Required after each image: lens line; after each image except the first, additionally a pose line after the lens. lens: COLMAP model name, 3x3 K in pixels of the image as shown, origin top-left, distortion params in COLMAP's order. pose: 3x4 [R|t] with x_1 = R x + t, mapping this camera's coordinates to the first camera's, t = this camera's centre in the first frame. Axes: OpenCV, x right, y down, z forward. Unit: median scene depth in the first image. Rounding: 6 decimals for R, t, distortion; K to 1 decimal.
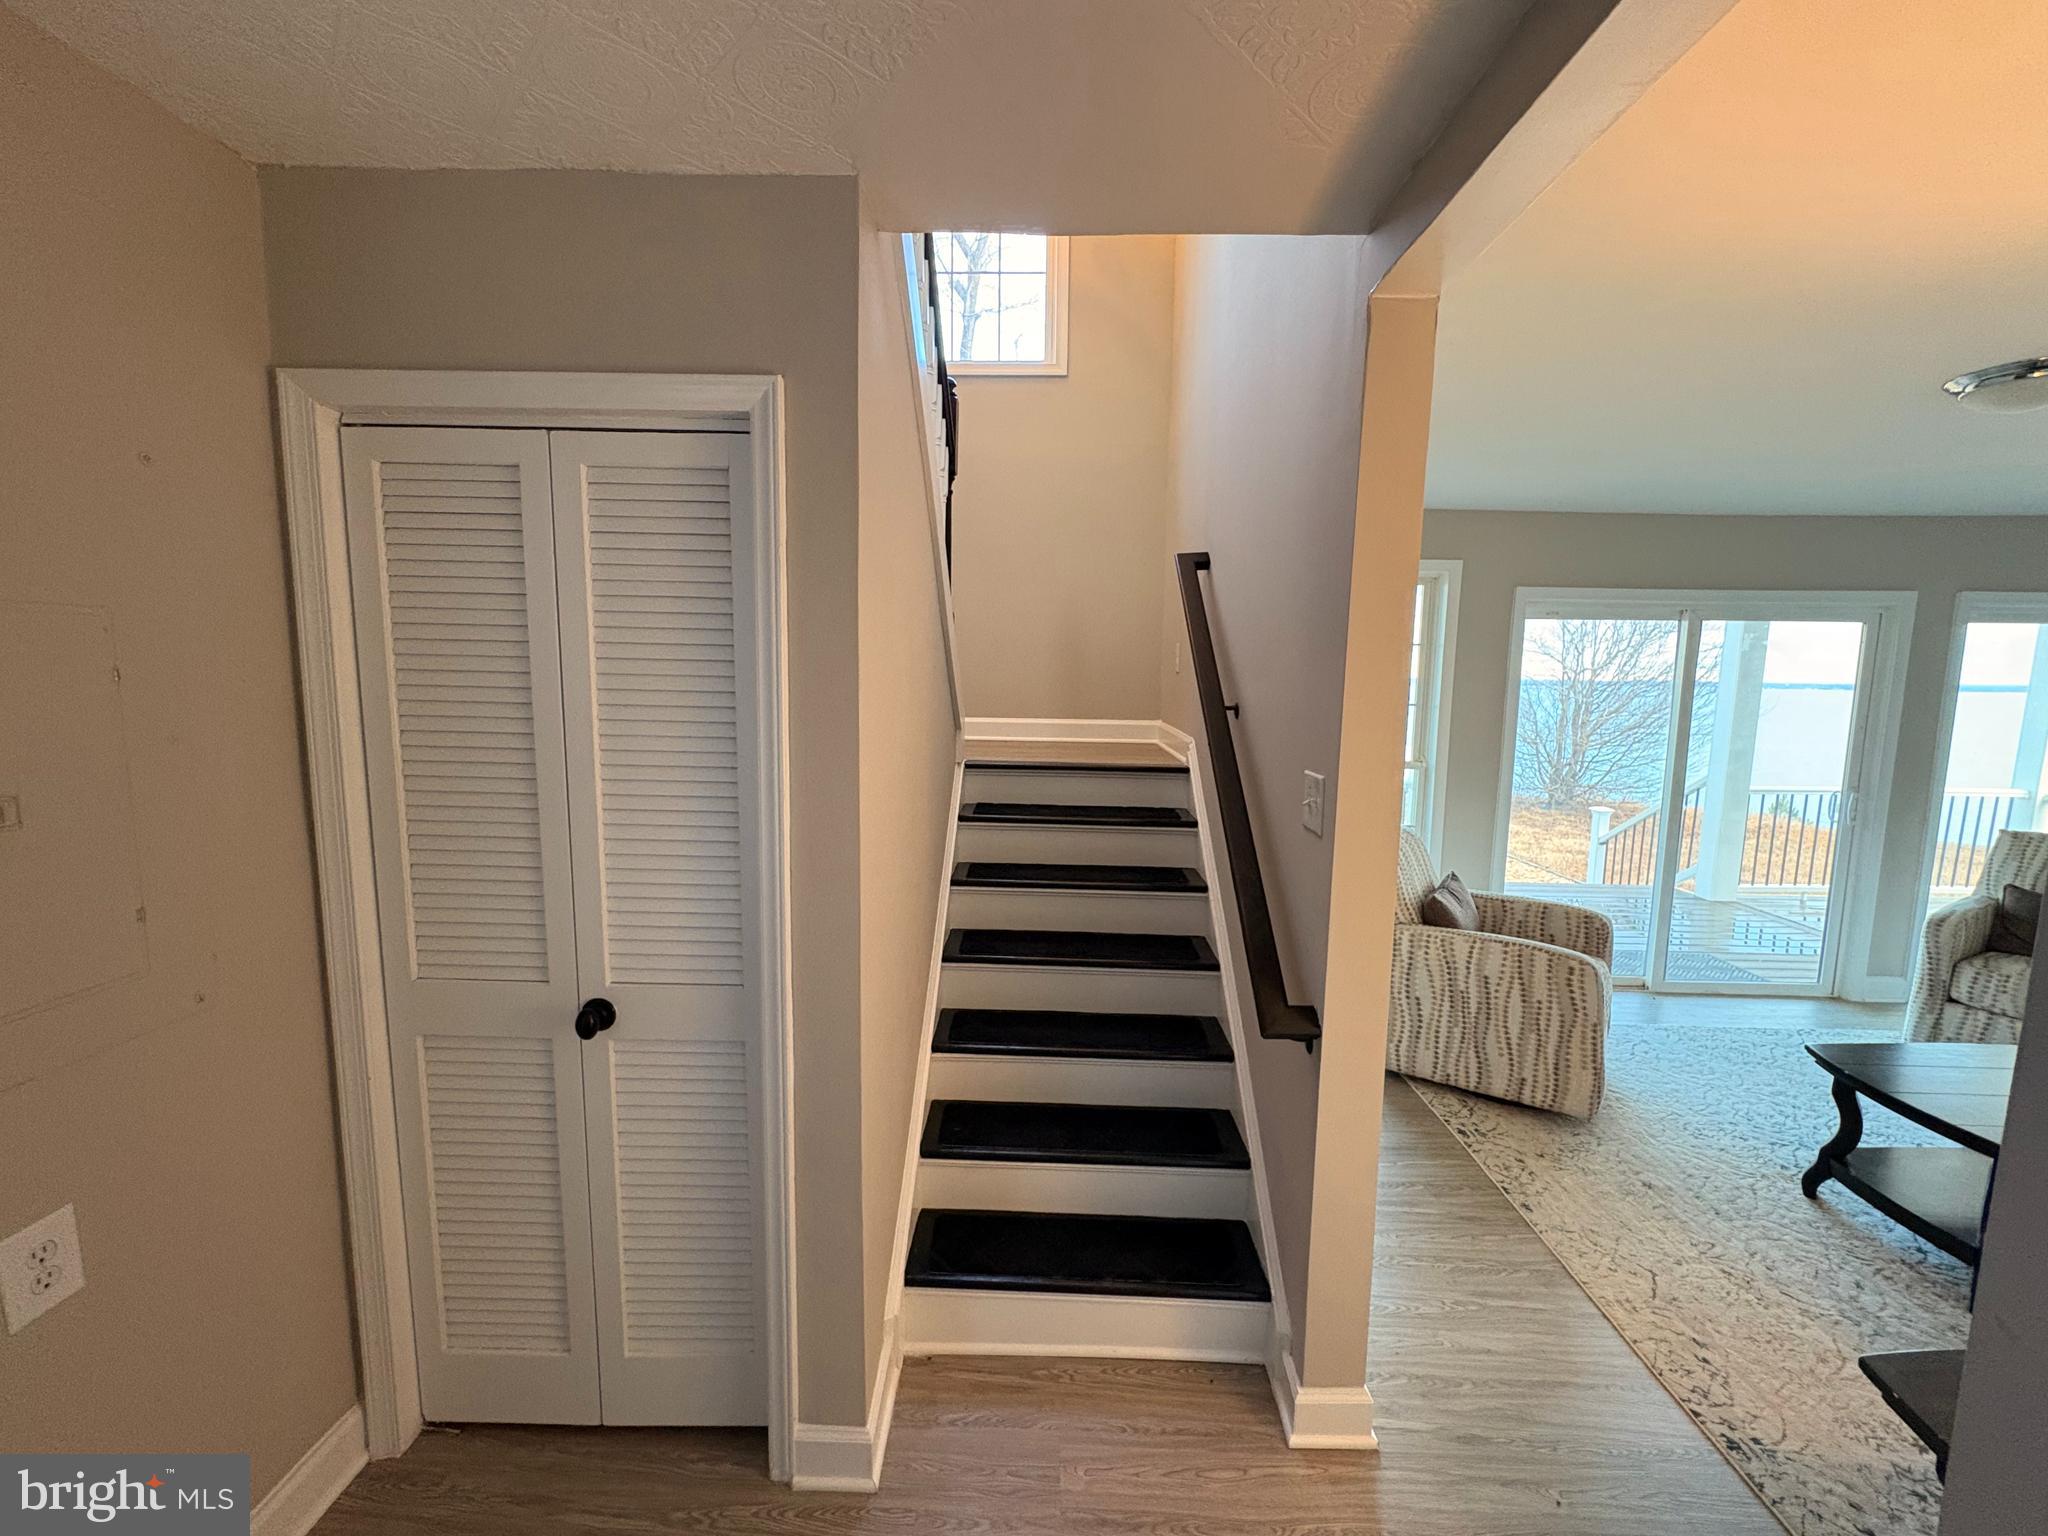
lens RADIAL K [[813.6, 0, 1024.0], [0, 813.6, 768.0], [0, 0, 1]] dist [-0.000101, -0.000076]
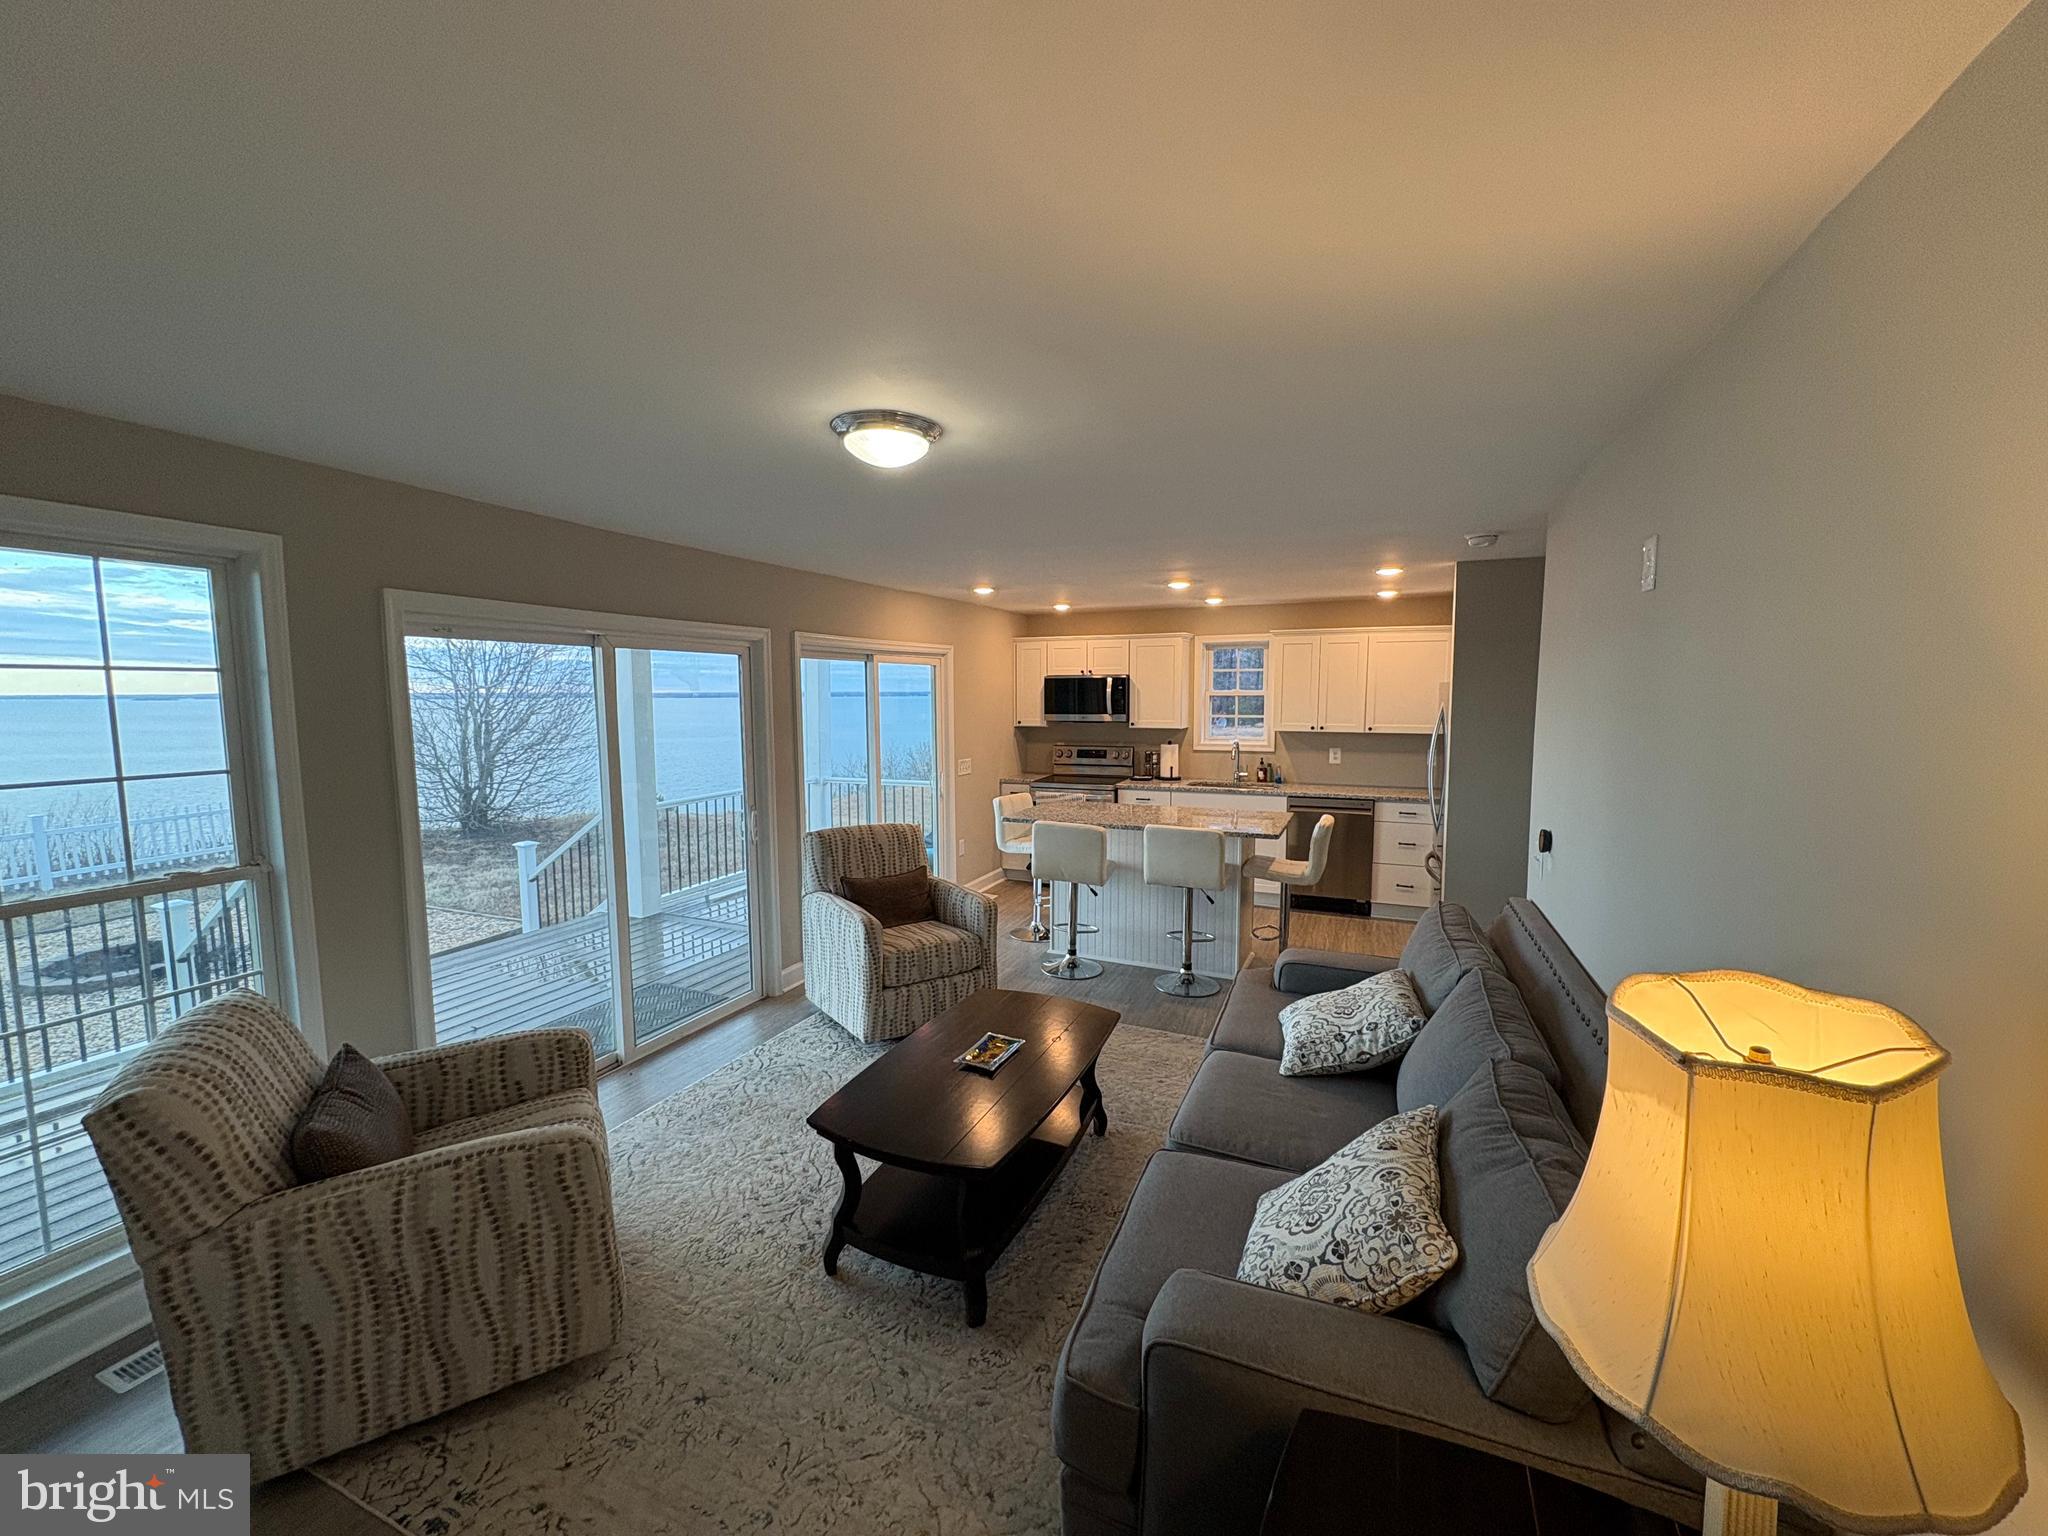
lens RADIAL K [[813.6, 0, 1024.0], [0, 813.6, 768.0], [0, 0, 1]] dist [-0.000101, -0.000076]
pose [[0.370007, -0.100984, 0.923524, 0.198110], [0.116565, 0.991265, 0.061690, -0.067545], [-0.921687, 0.084825, 0.378546, 0.320887]]
